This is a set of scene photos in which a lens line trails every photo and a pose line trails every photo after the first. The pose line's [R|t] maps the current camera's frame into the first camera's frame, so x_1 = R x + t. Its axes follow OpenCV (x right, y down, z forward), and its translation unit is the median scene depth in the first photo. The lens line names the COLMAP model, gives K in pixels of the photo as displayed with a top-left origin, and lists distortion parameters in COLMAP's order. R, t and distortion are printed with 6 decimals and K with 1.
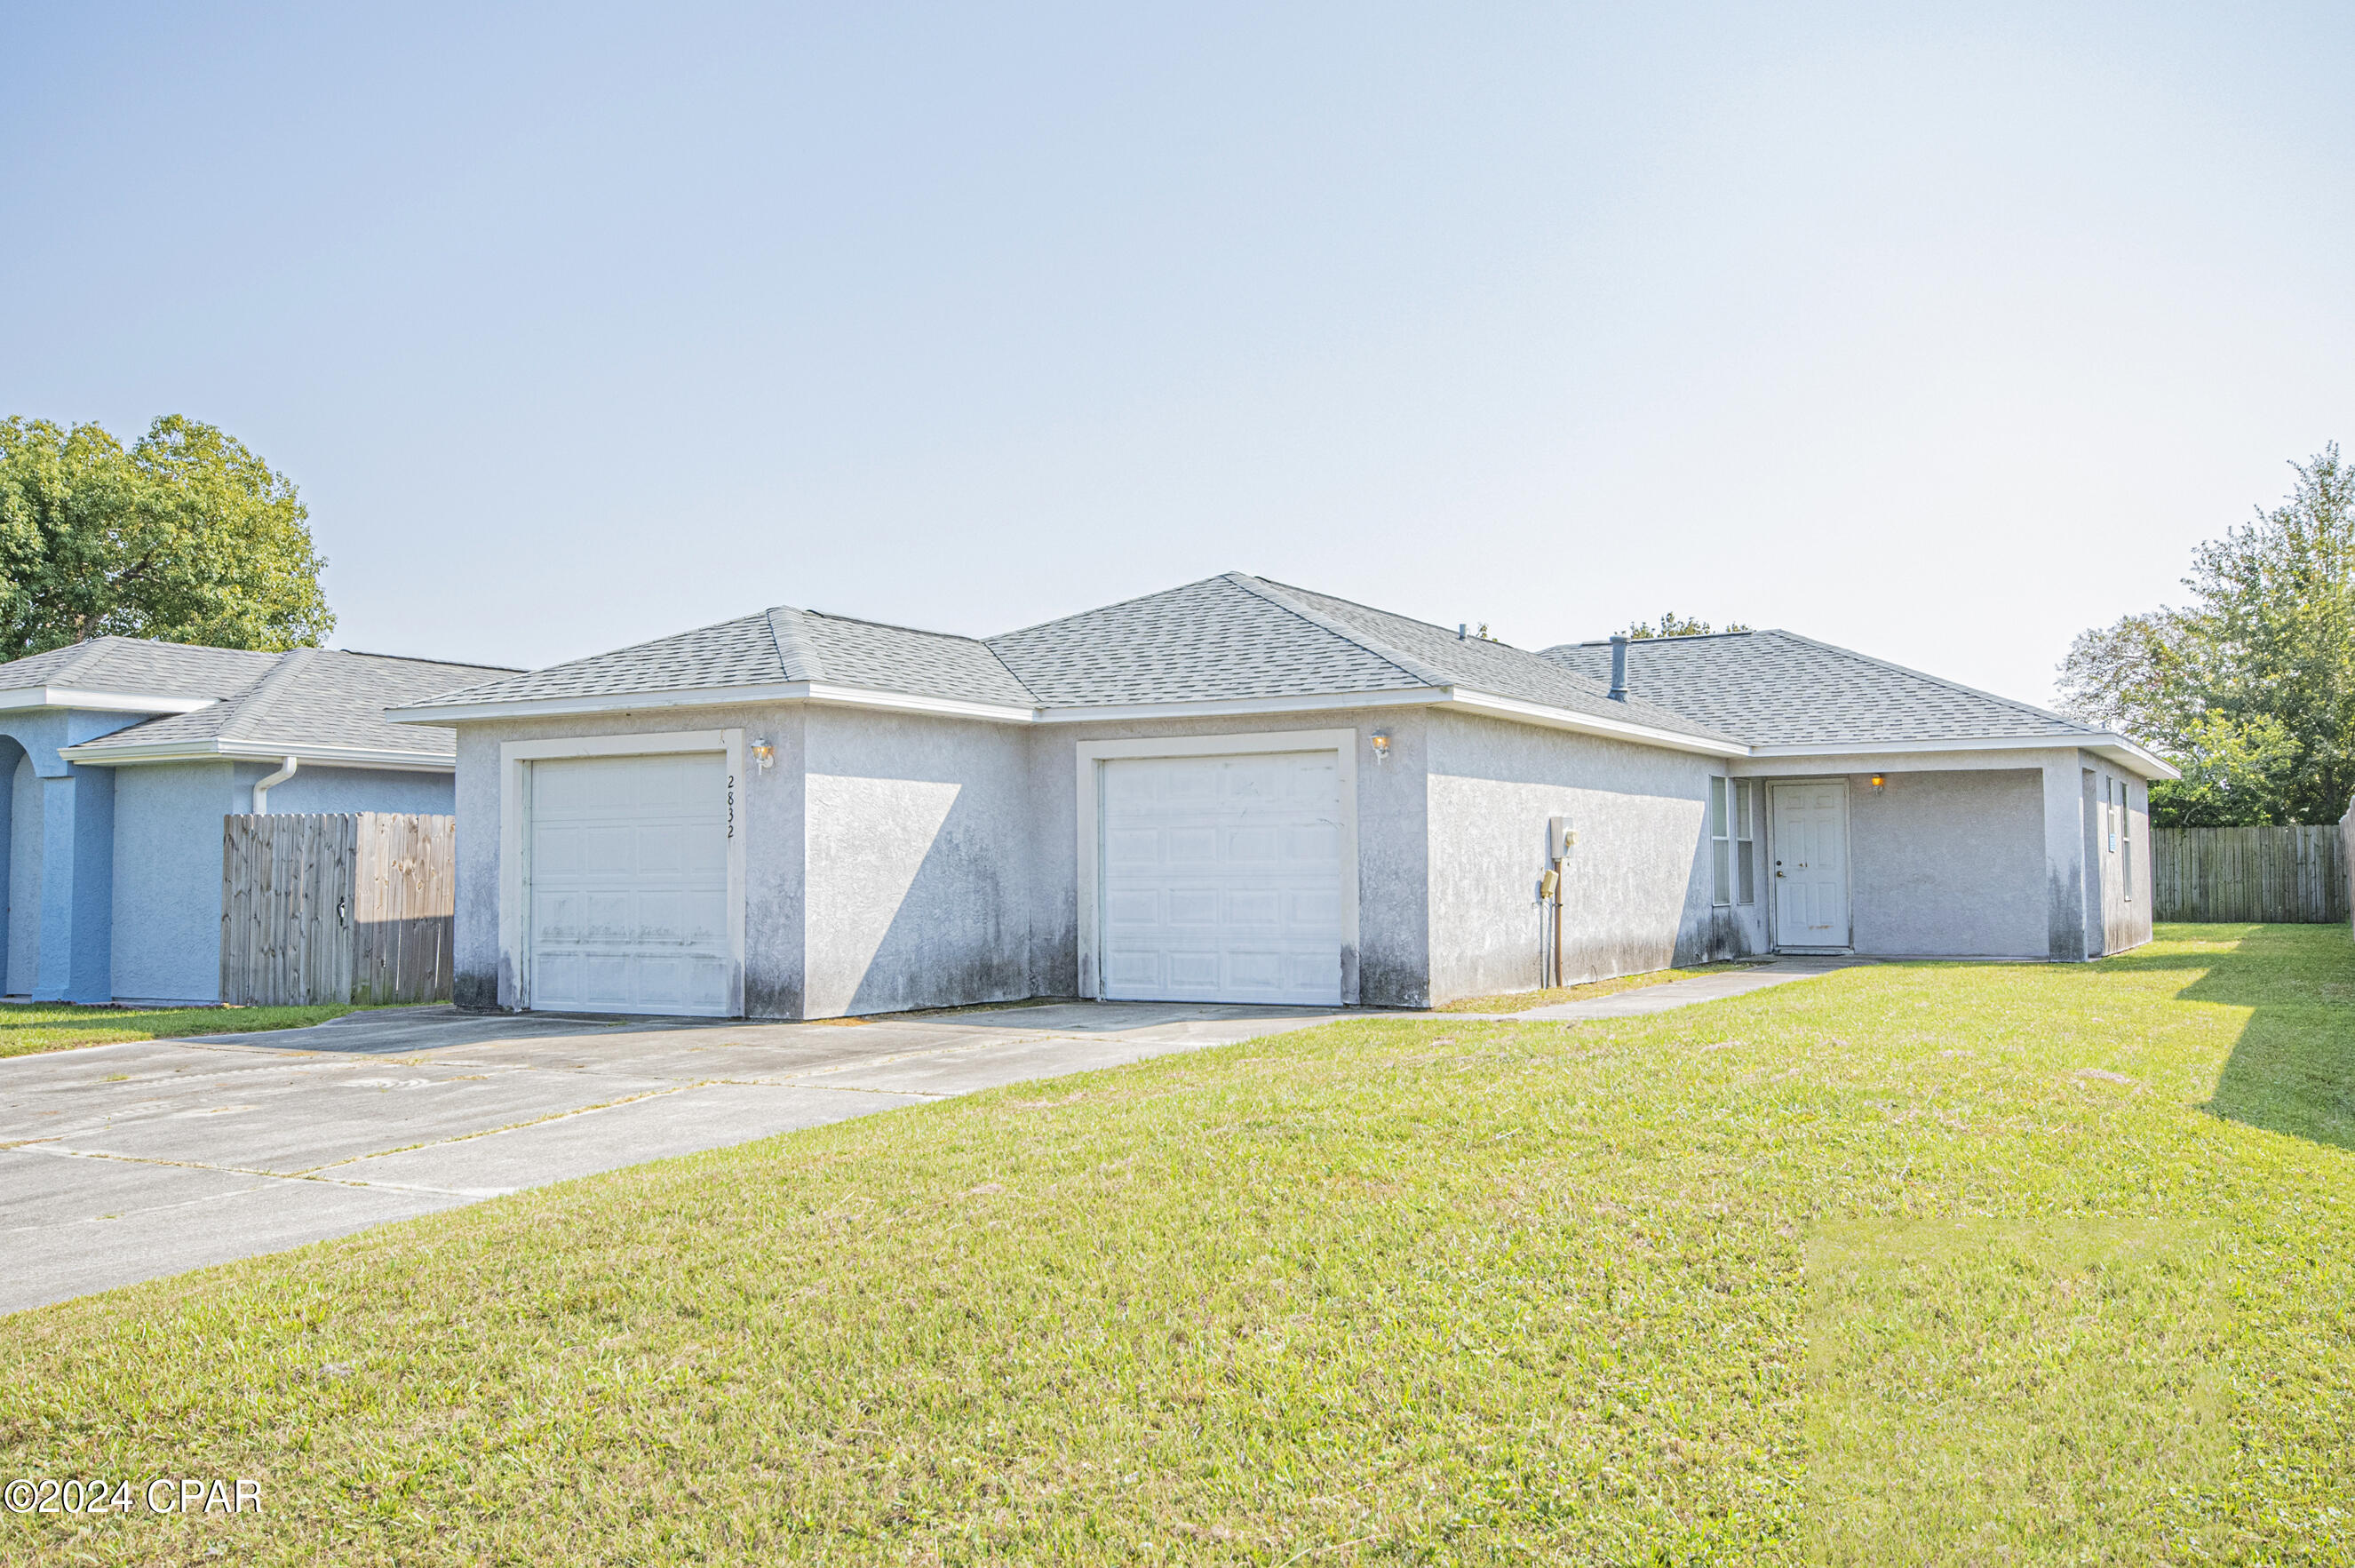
lens RADIAL K [[2080.9, 0, 1177.5], [0, 2080.9, 784.0], [0, 0, 1]] dist [-0.011350, 0.111642]
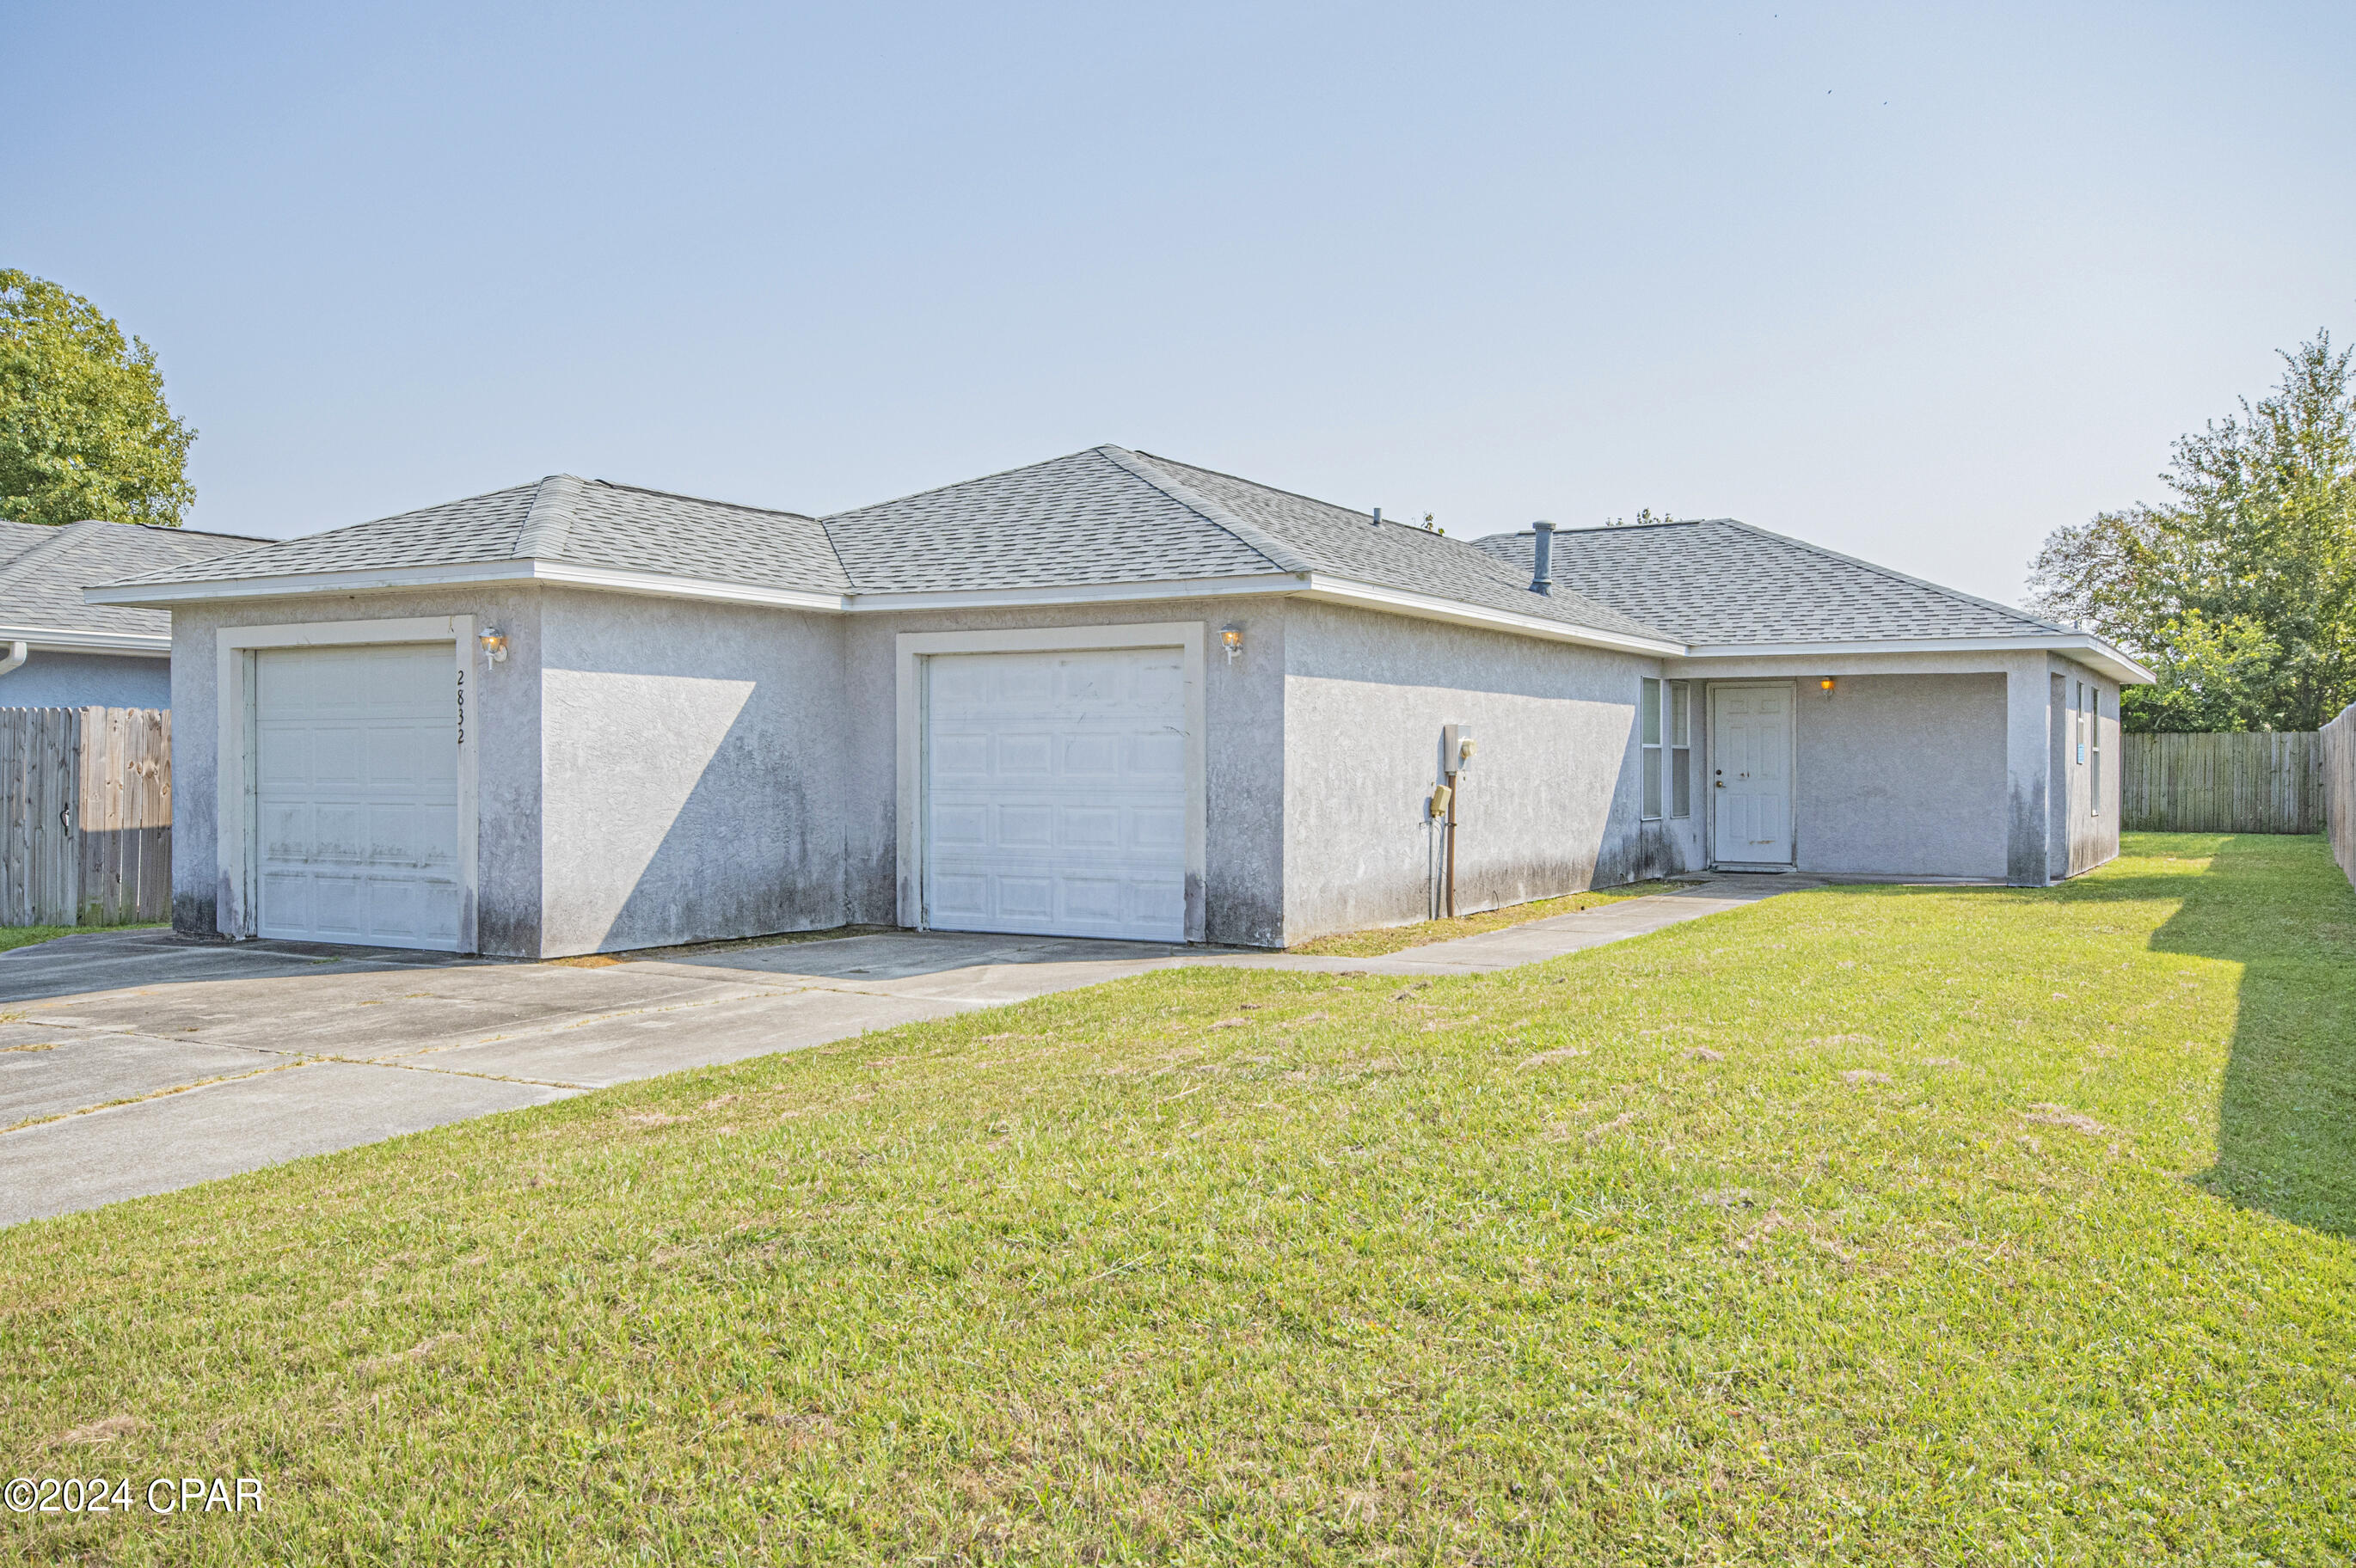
lens RADIAL K [[2015.6, 0, 1178.0], [0, 2015.6, 784.0], [0, 0, 1]] dist [-0.006555, 0.089763]
pose [[0.999958, 0.008861, 0.002514, 0.054261], [-0.008984, 0.998490, 0.054199, -0.003541], [-0.002030, -0.054219, 0.998527, 0.124490]]
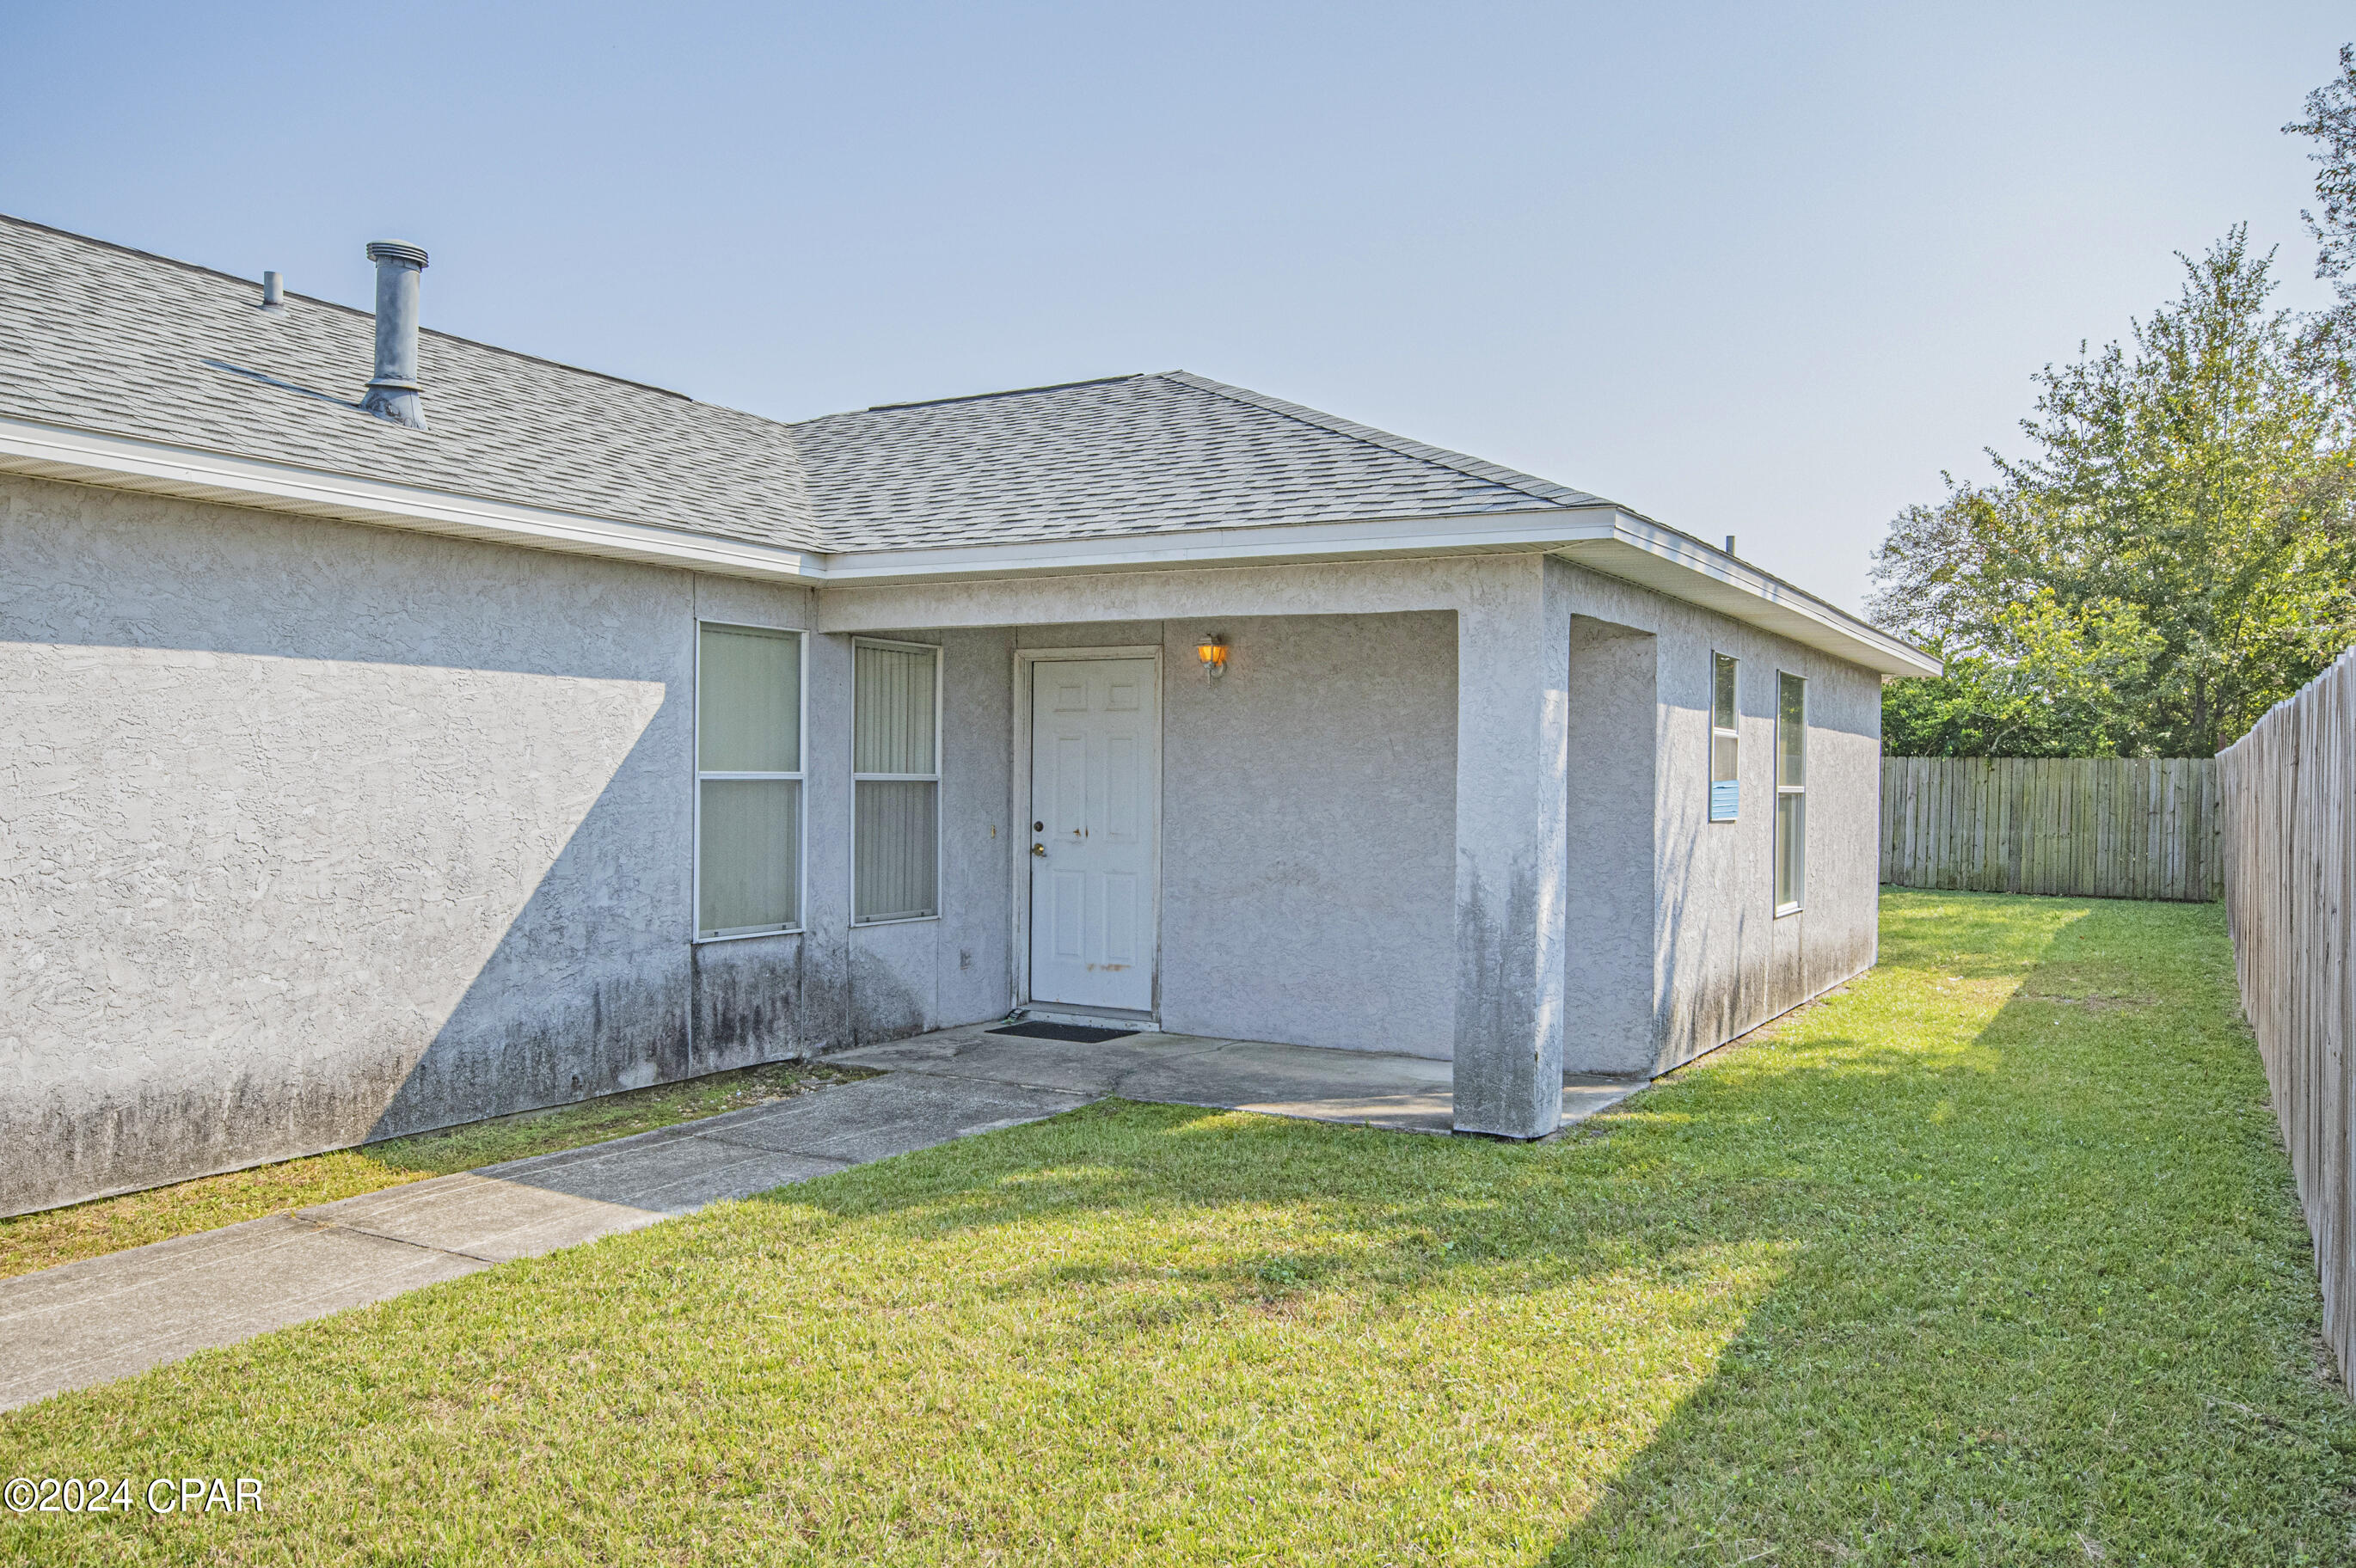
lens RADIAL K [[1812.9, 0, 1182.7], [0, 1812.9, 799.7], [0, 0, 1]] dist [-0.002323, 0.109378]
pose [[0.999747, 0.022474, -0.000150, 0.369060], [-0.022425, 0.997956, 0.059843, 0.007860], [0.001495, -0.059824, 0.998208, 0.678743]]
